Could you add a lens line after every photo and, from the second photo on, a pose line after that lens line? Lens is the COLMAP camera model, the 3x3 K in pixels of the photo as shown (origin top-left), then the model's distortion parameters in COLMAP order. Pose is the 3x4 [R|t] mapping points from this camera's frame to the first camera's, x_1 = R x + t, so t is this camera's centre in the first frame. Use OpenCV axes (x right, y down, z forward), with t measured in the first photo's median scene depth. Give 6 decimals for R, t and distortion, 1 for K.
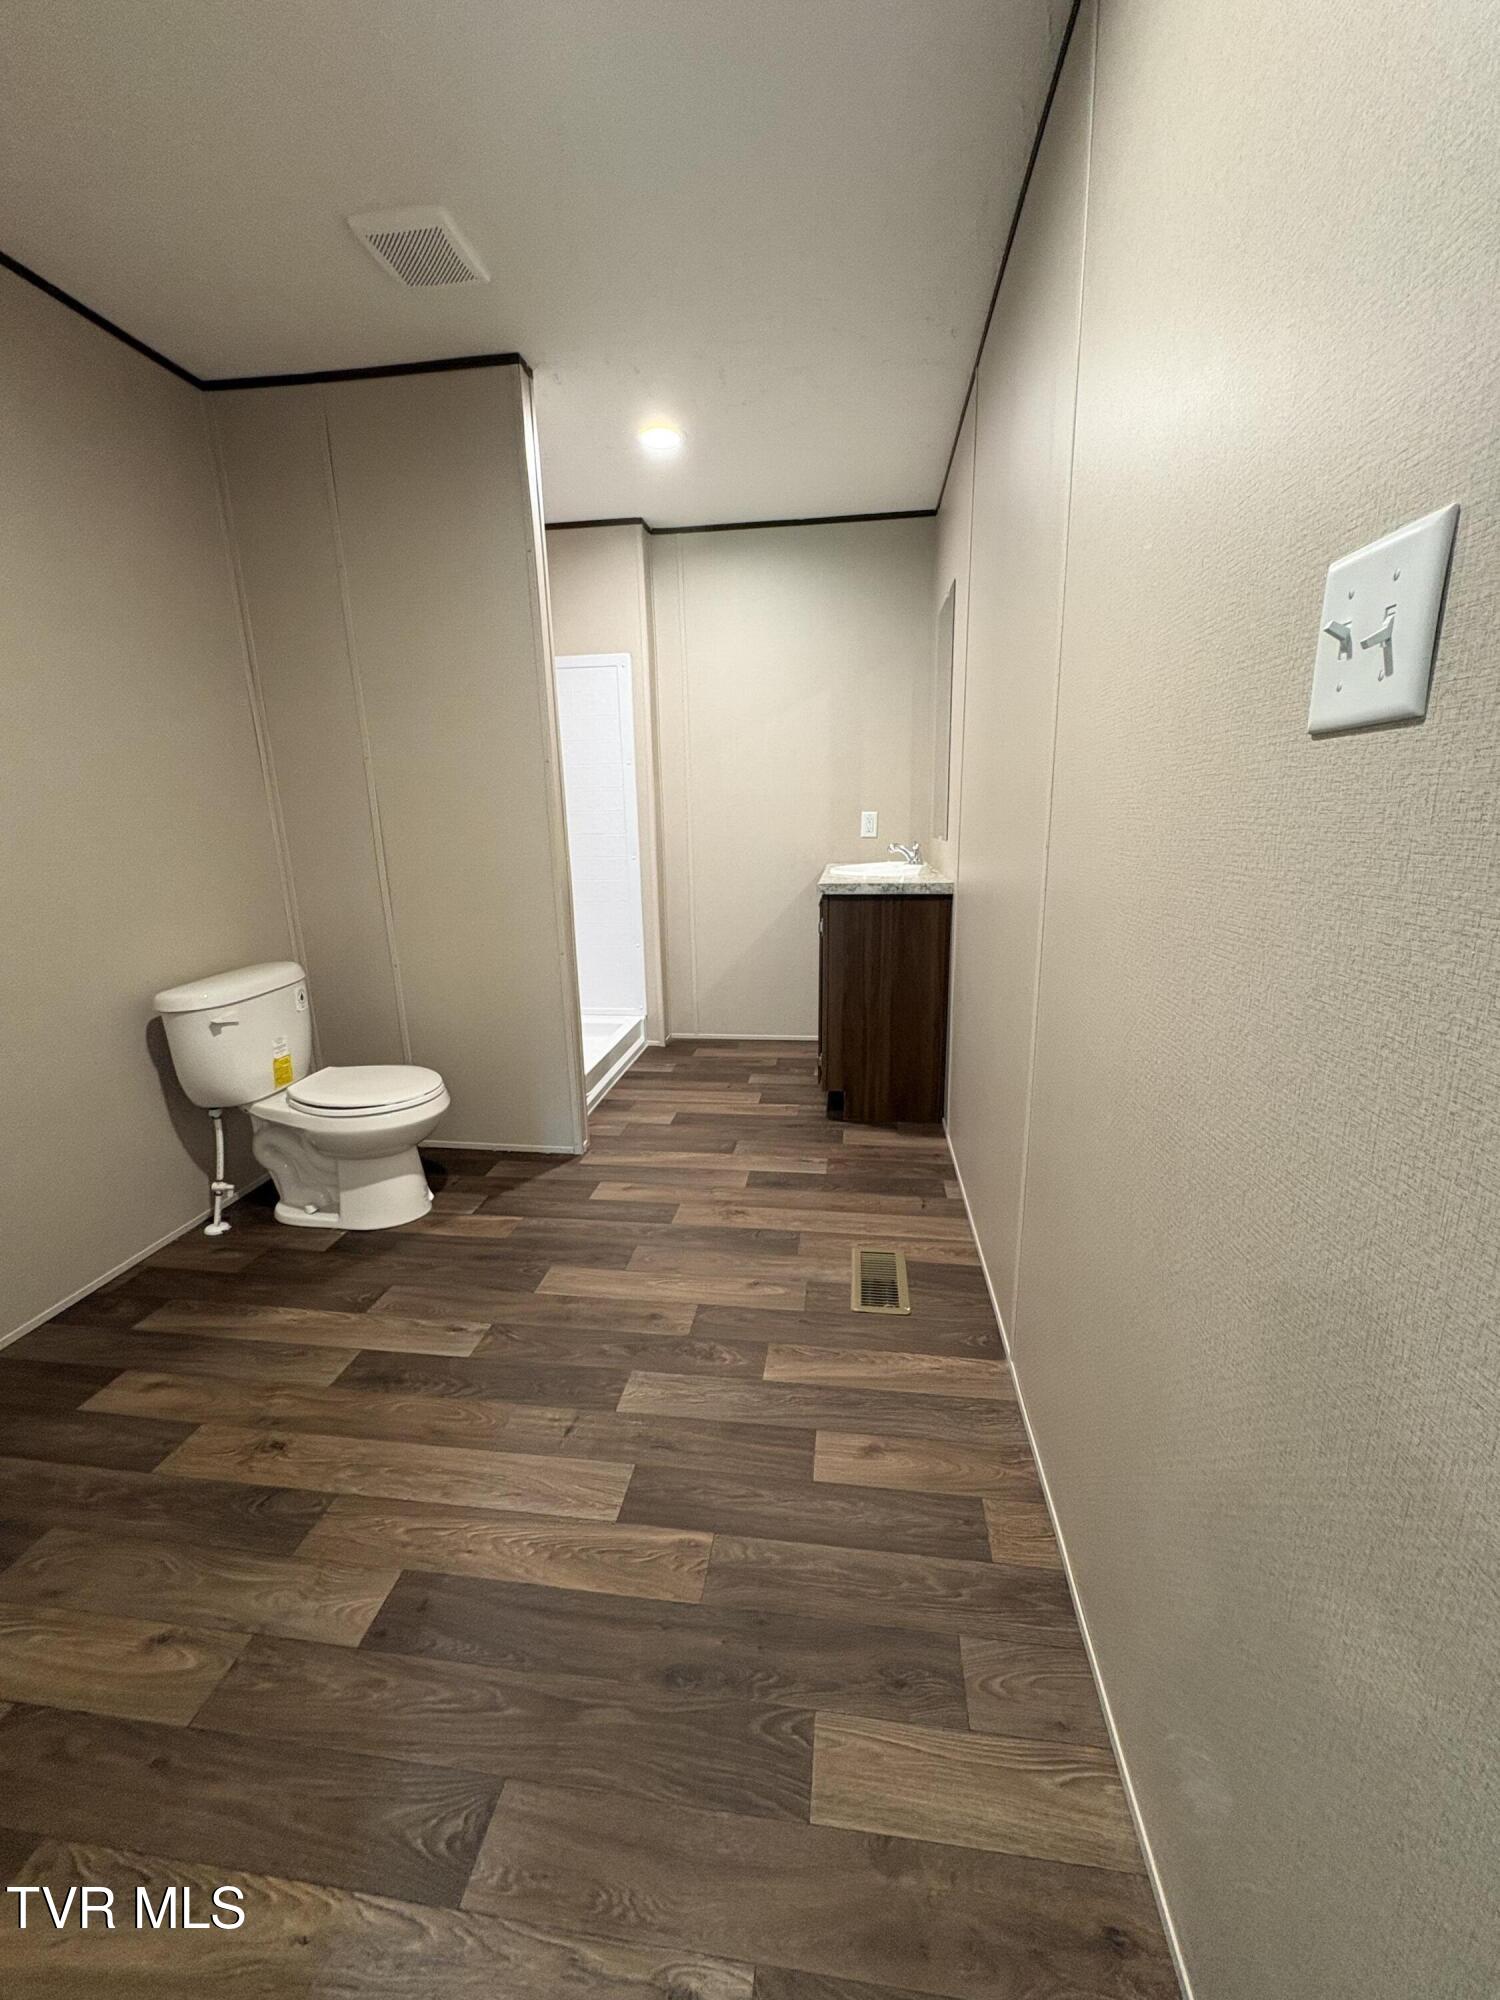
lens RADIAL K [[796.3, 0, 753.4], [0, 796.3, 1008.4], [0, 0, 1]] dist [0.000963, 0.000762]
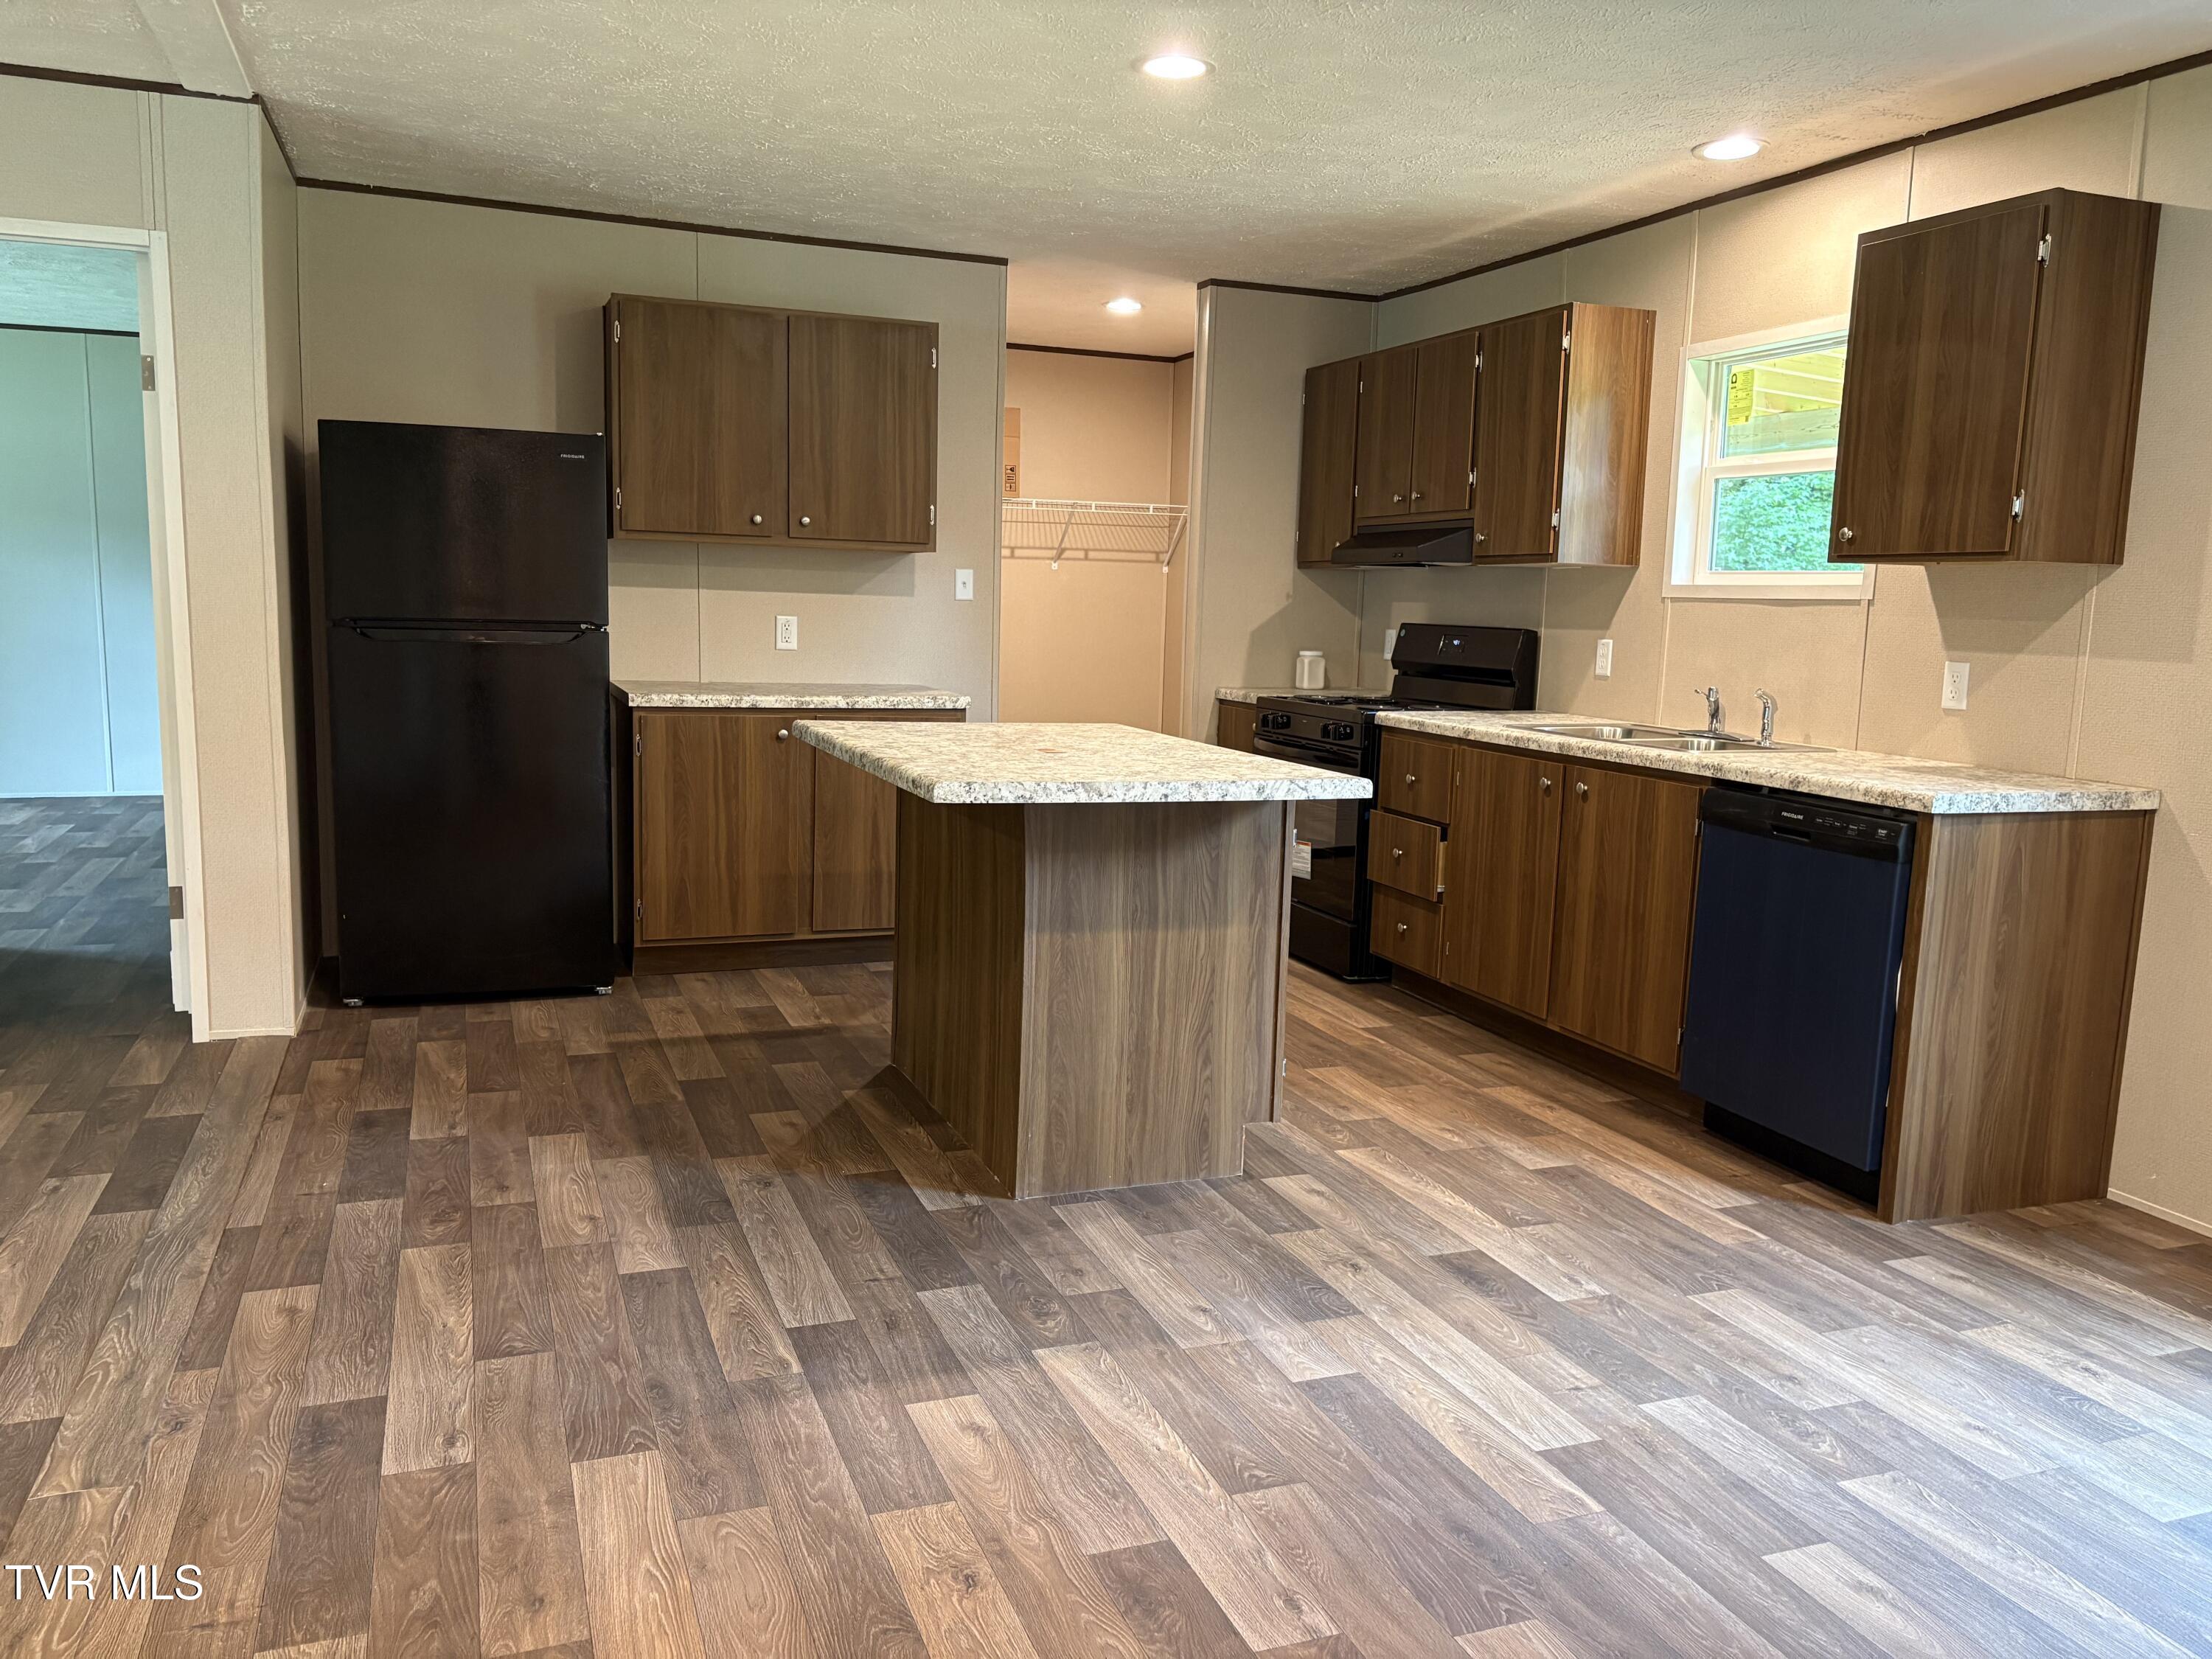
lens RADIAL K [[1669.7, 0, 1090.4], [0, 1669.7, 833.9], [0, 0, 1]] dist [0.040026, -0.039787]
pose [[0.474469, 0.156723, -0.866208, 1.053623], [-0.251134, 0.967228, 0.037441, 0.033490], [0.843689, 0.199770, 0.498279, -0.464226]]
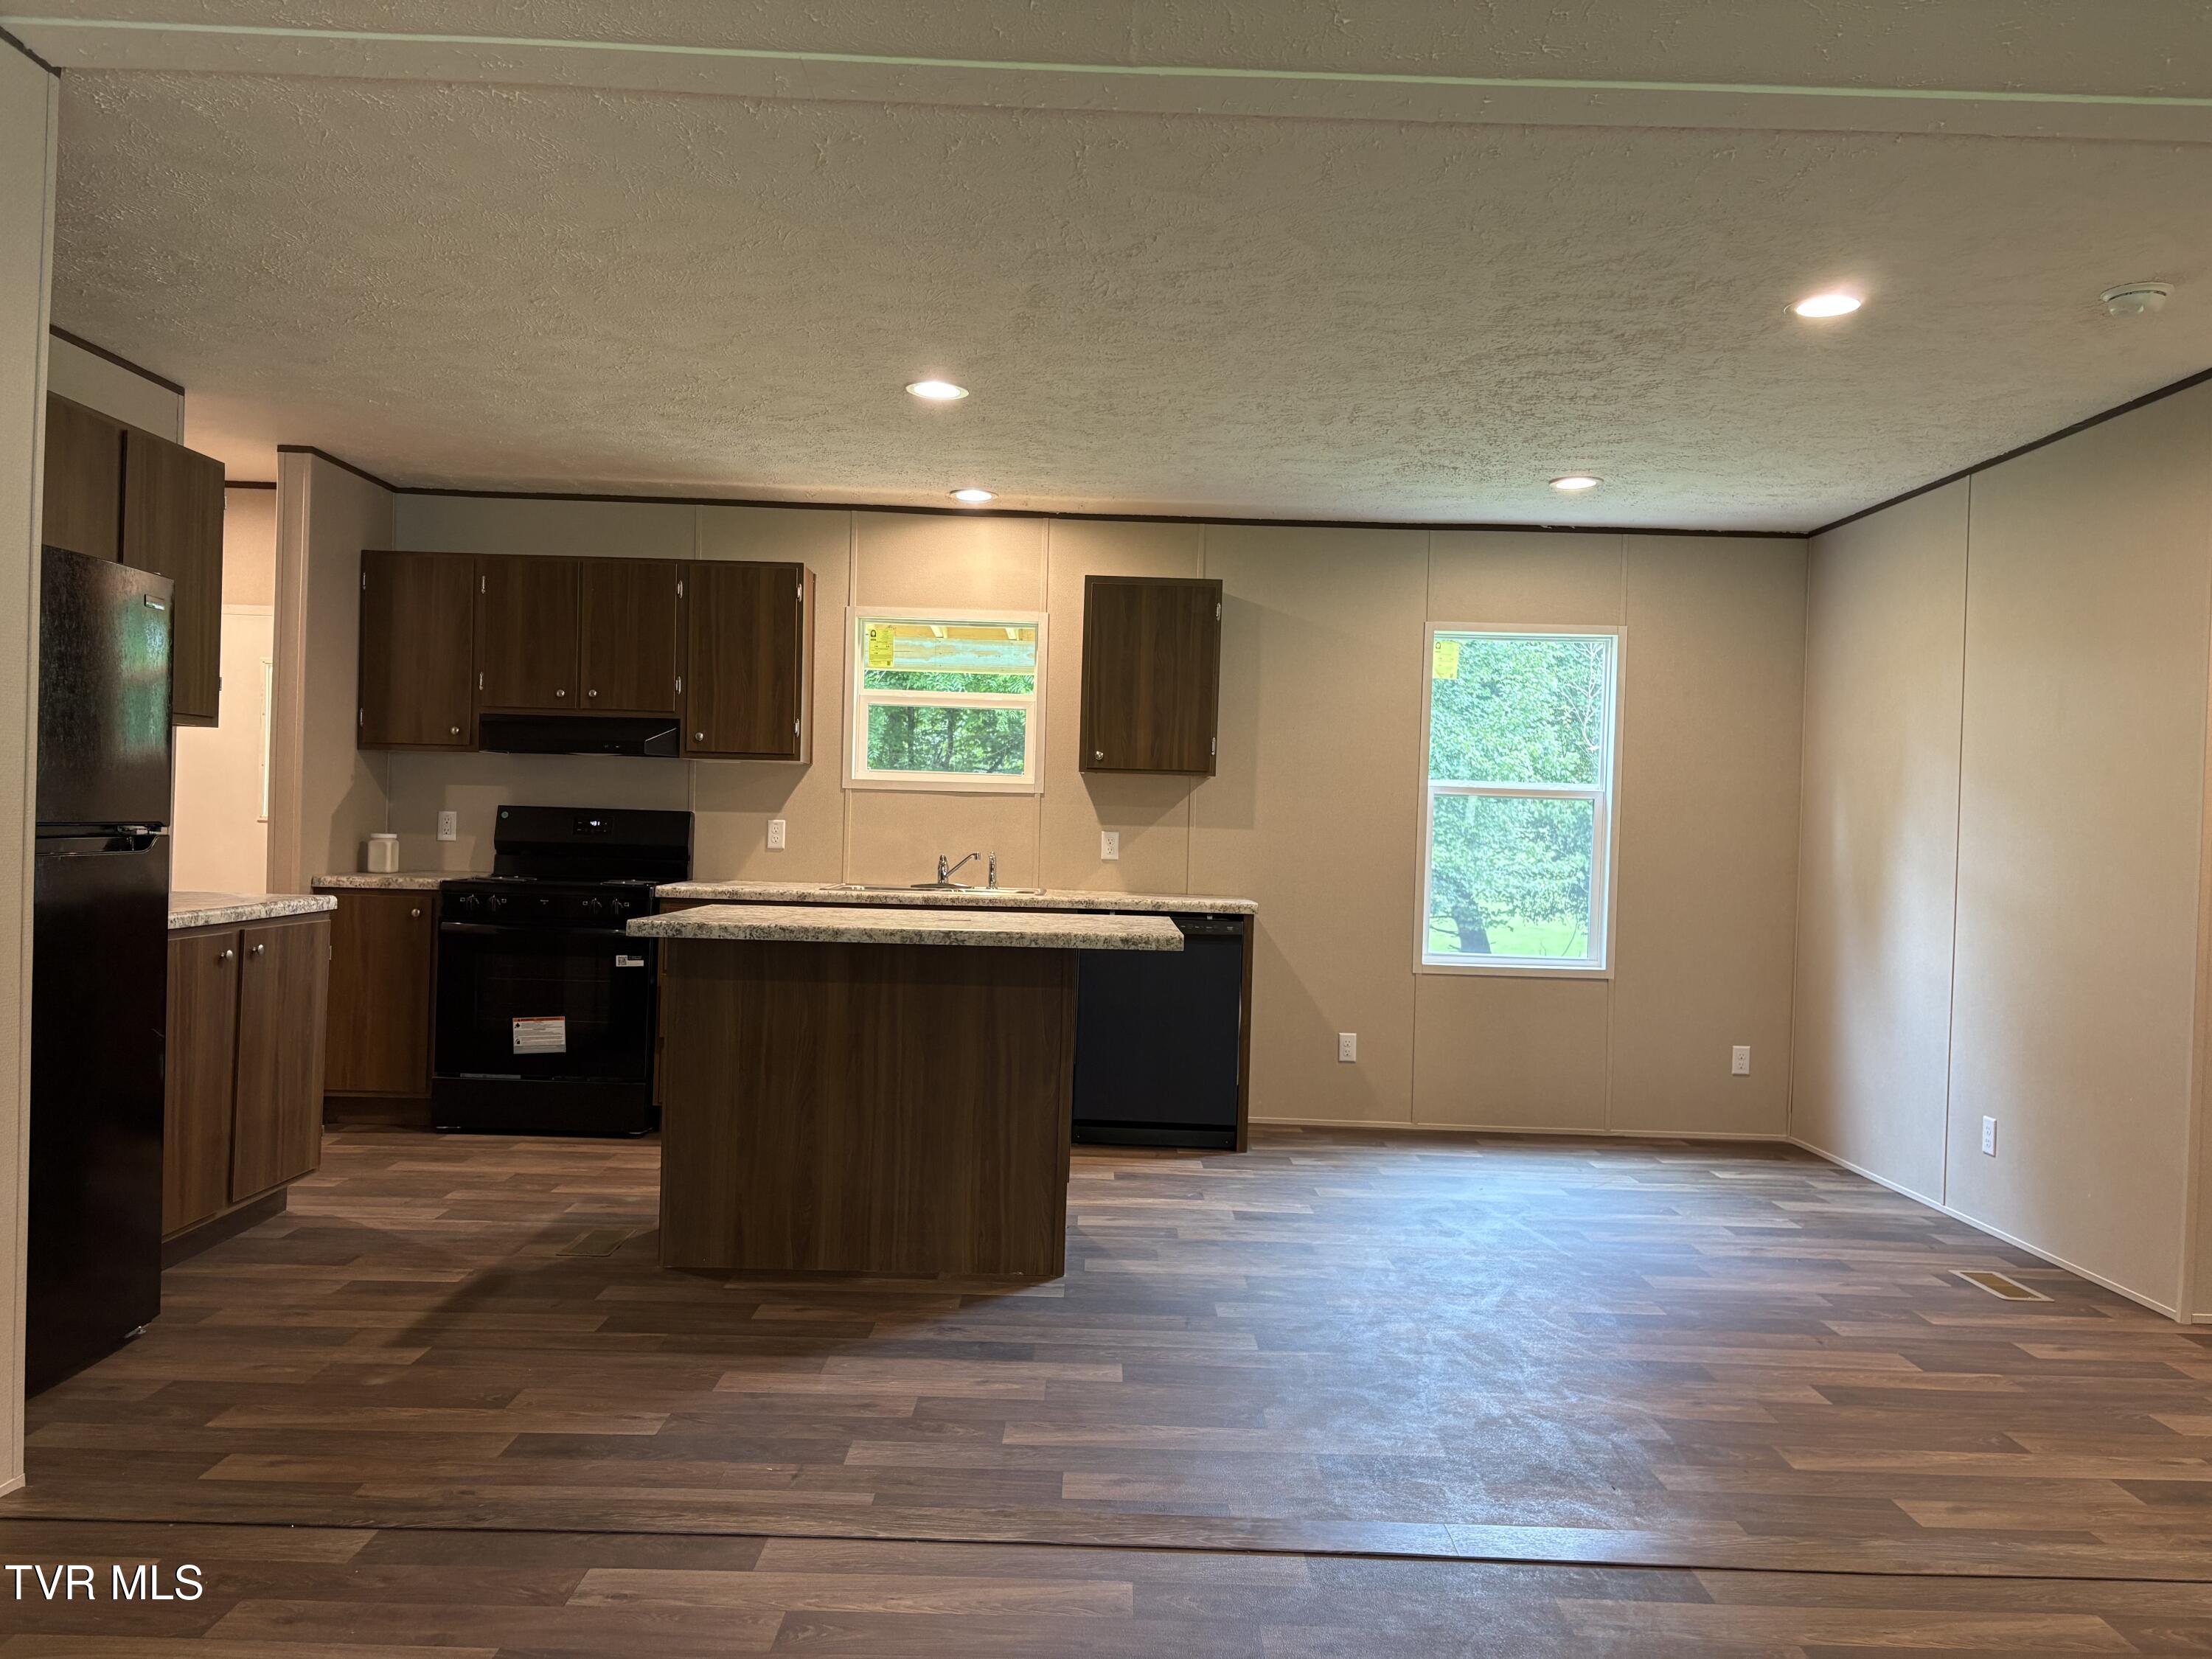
lens RADIAL K [[1669.7, 0, 1115.5], [0, 1669.7, 818.3], [0, 0, 1]] dist [0.040026, -0.039787]
pose [[0.989147, 0.047875, 0.138909, -1.428555], [-0.012360, 0.969186, -0.246020, 0.616996], [-0.146407, 0.241633, 0.959259, -2.407386]]
